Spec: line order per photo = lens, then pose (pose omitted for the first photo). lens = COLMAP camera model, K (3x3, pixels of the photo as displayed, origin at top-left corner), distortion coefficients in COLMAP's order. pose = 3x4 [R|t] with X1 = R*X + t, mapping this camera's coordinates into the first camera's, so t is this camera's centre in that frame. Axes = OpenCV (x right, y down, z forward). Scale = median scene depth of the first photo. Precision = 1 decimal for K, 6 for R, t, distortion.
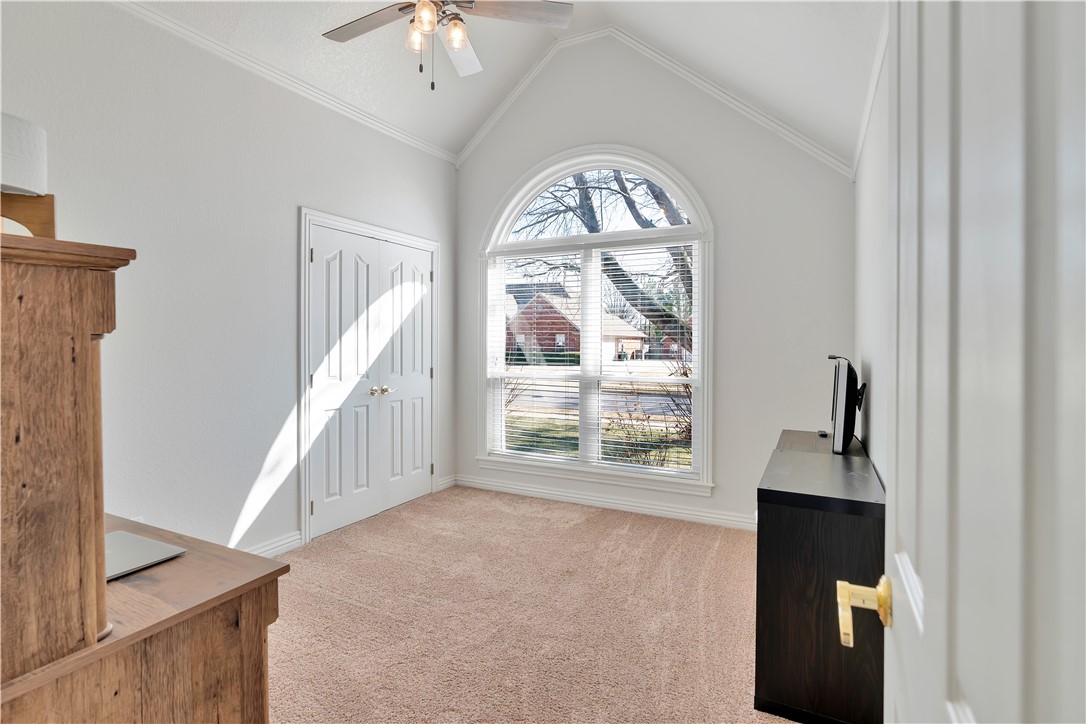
lens RADIAL K [[539.0, 0, 539.1], [0, 539.0, 335.1], [0, 0, 1]] dist [-0.002744, -0.000183]
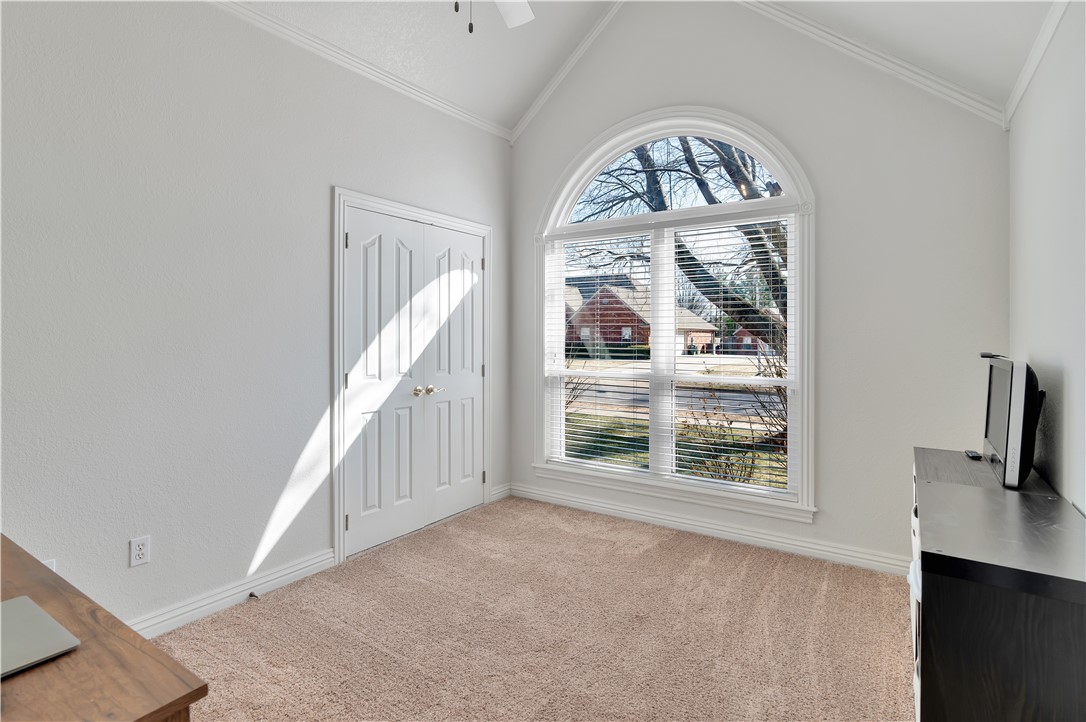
lens RADIAL K [[539.0, 0, 539.1], [0, 539.0, 334.1], [0, 0, 1]] dist [-0.002744, -0.000183]
pose [[0.992629, -0.002787, -0.121158, 0.003898], [0.004041, 0.999941, 0.010106, 0.000159], [0.121122, -0.010521, 0.992582, 0.130164]]
